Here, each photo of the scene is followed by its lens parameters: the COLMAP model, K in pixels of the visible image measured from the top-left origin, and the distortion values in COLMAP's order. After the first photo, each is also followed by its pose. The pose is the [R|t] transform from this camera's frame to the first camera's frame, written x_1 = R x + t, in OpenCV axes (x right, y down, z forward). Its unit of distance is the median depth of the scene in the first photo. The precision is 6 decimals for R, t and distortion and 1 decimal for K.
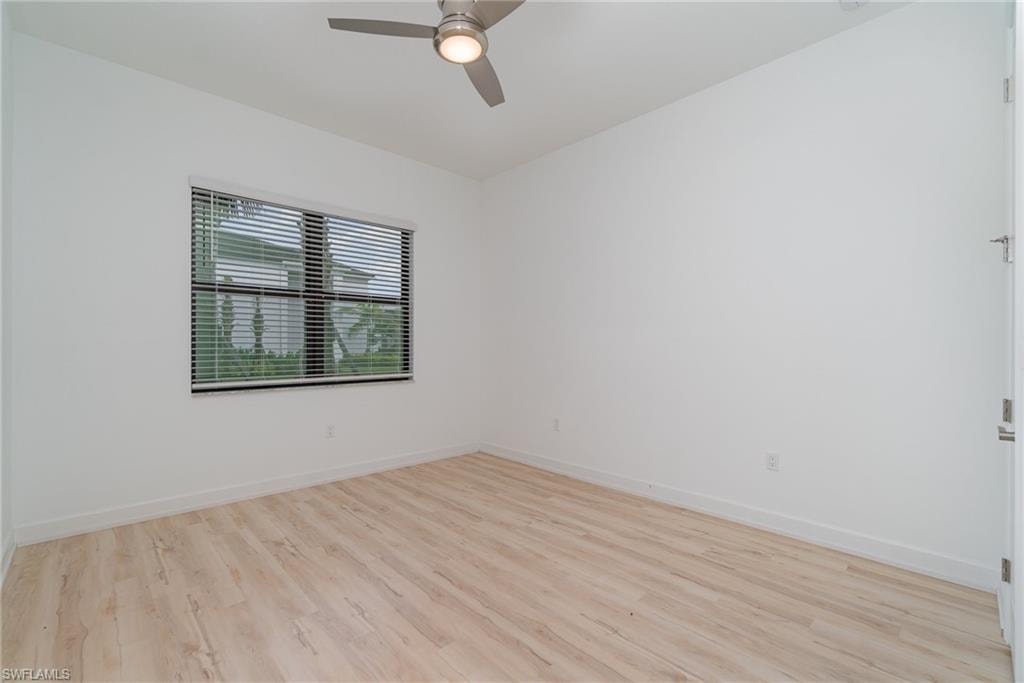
lens RADIAL K [[446.9, 0, 512.0], [0, 446.9, 341.5], [0, 0, 1]] dist [0.010555, 0.000267]
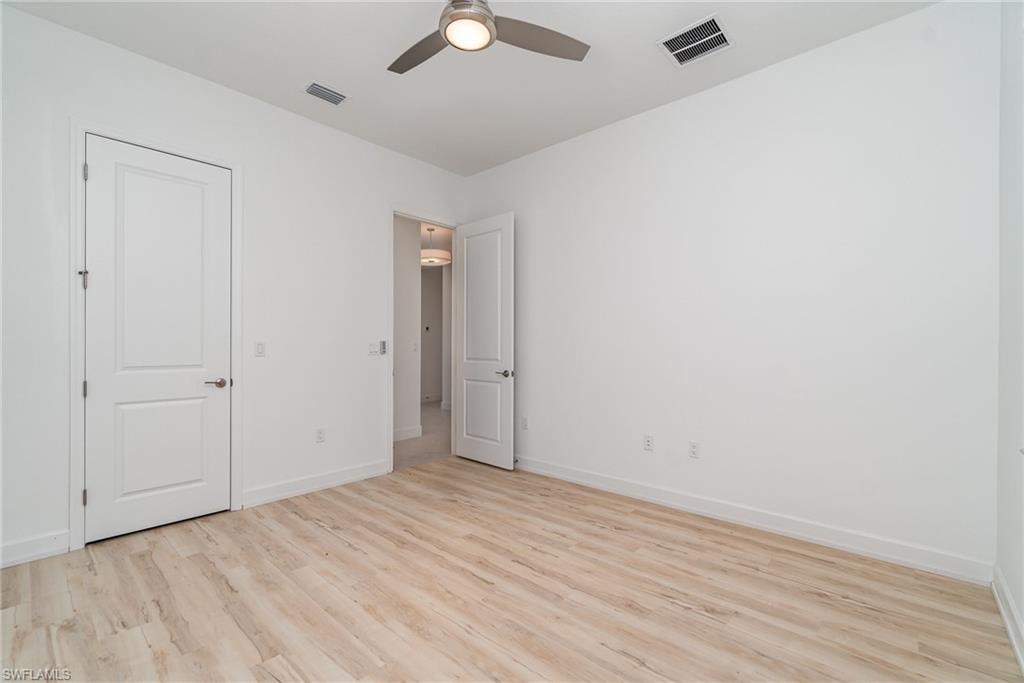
lens RADIAL K [[446.9, 0, 512.0], [0, 446.9, 341.5], [0, 0, 1]] dist [0.010555, 0.000267]
pose [[-0.996950, -0.006937, -0.077733, -0.133737], [-0.005864, 0.999884, -0.014032, 0.008422], [0.077821, -0.013533, -0.996875, 1.947491]]
